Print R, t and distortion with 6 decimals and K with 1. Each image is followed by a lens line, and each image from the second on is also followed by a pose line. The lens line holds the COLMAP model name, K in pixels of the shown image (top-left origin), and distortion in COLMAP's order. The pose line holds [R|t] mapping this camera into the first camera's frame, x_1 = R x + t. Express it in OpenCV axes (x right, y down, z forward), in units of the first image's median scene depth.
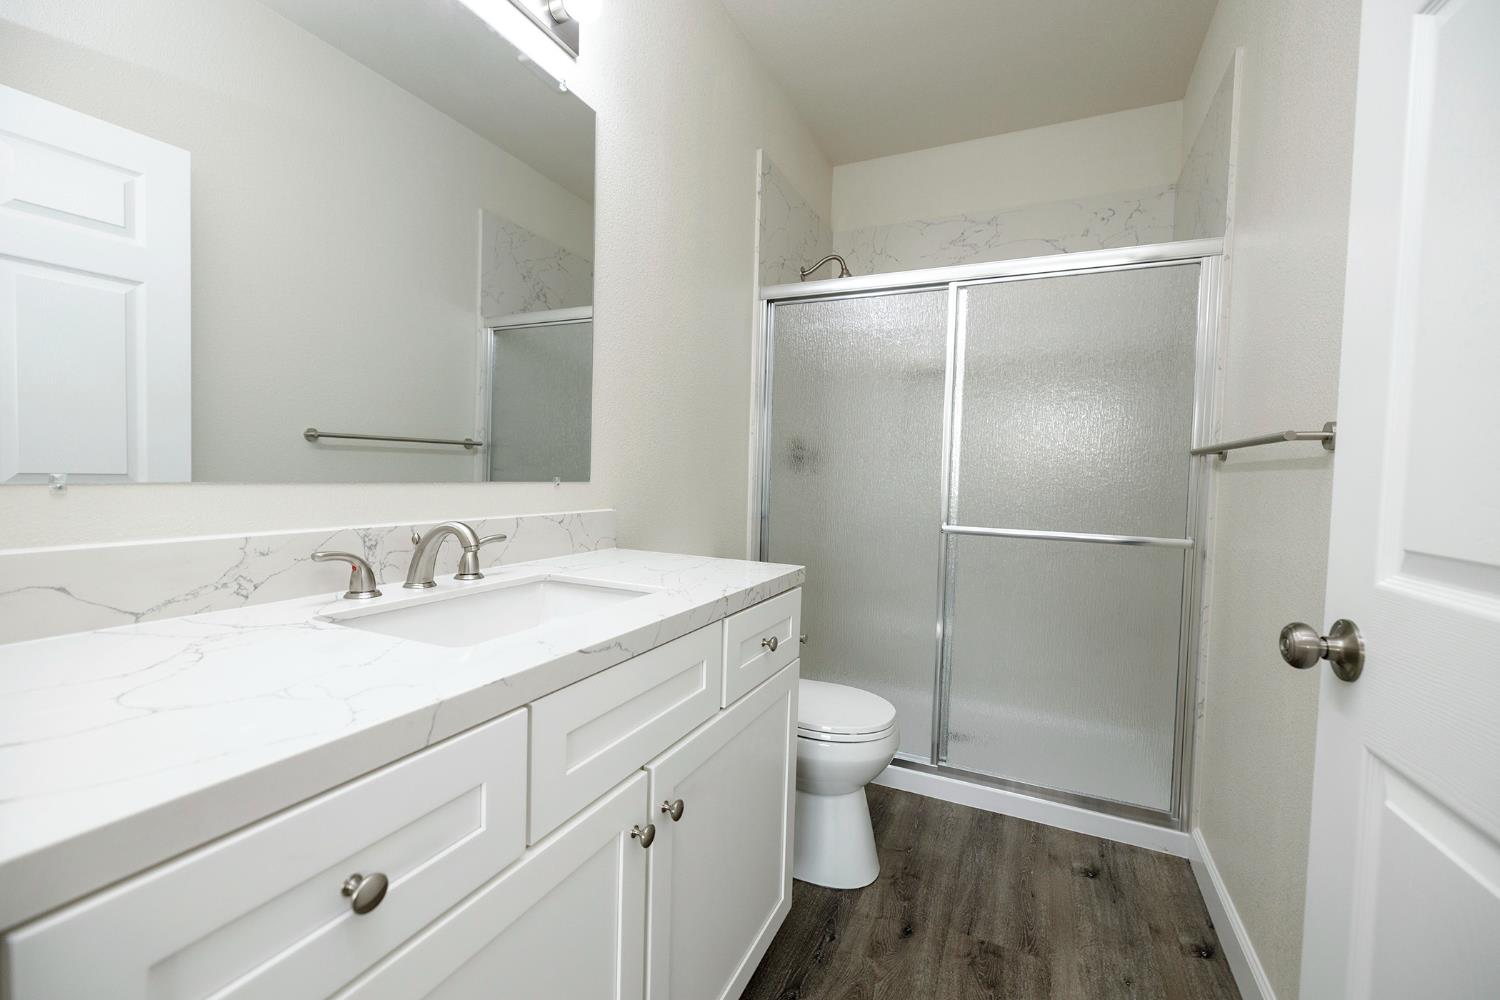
lens RADIAL K [[630.5, 0, 740.1], [0, 630.5, 490.6], [0, 0, 1]] dist [0.003490, 0.000105]
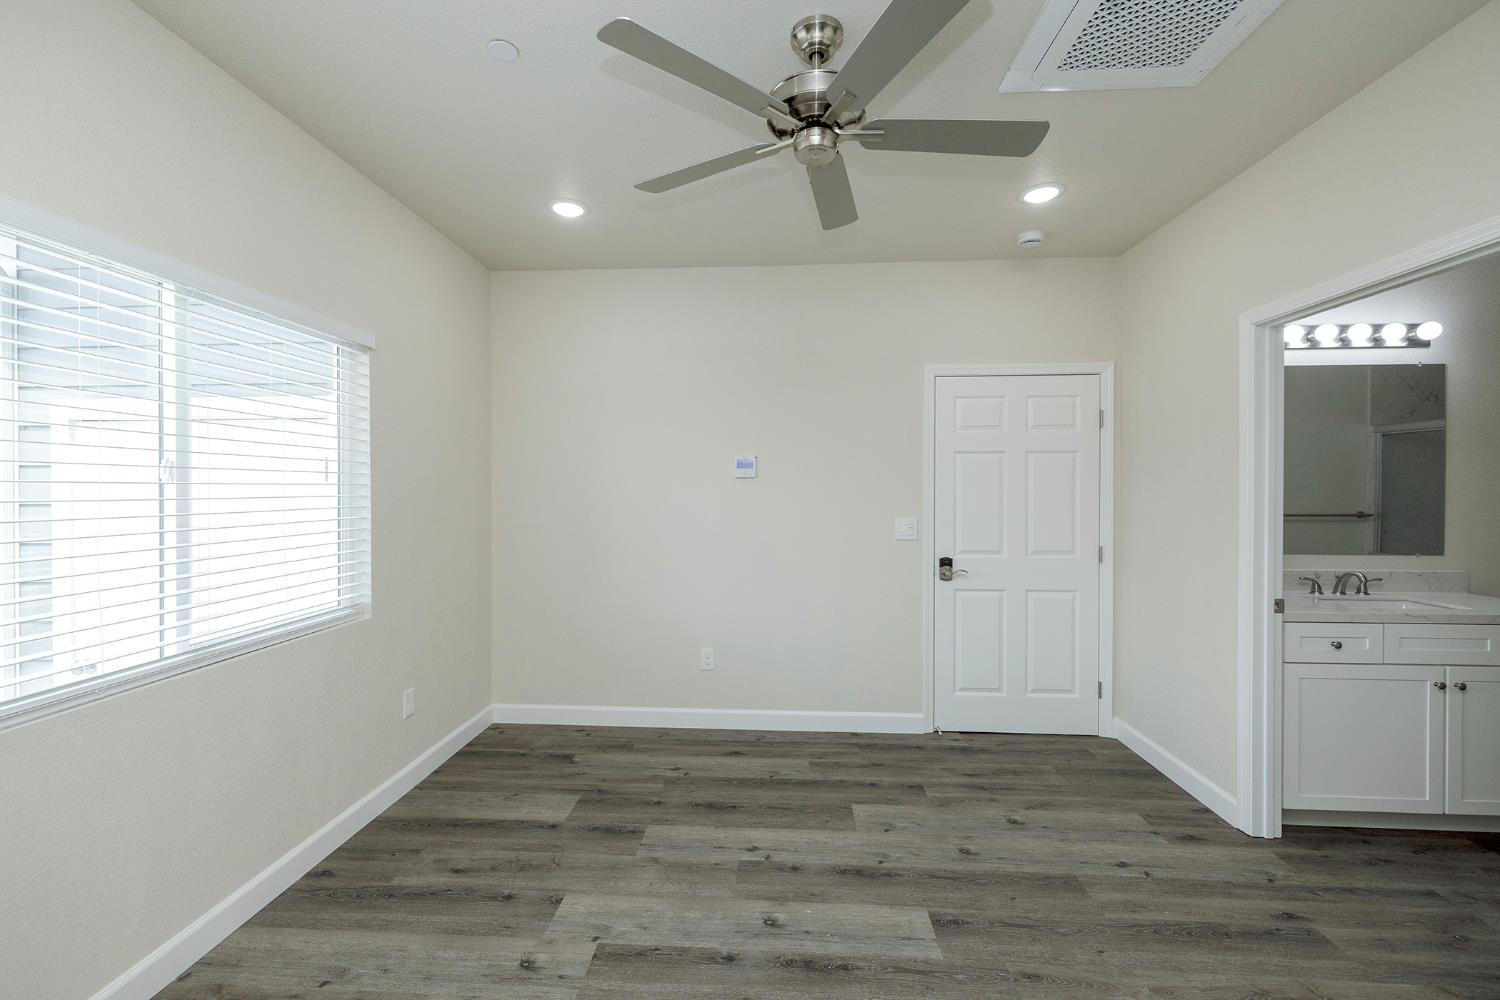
lens RADIAL K [[630.5, 0, 747.1], [0, 630.5, 494.4], [0, 0, 1]] dist [0.003490, 0.000105]
pose [[0.384114, -0.026545, -0.922904, 0.711827], [-0.017648, 0.999193, -0.036084, -0.090425], [0.923117, 0.030148, 0.383335, -1.651147]]
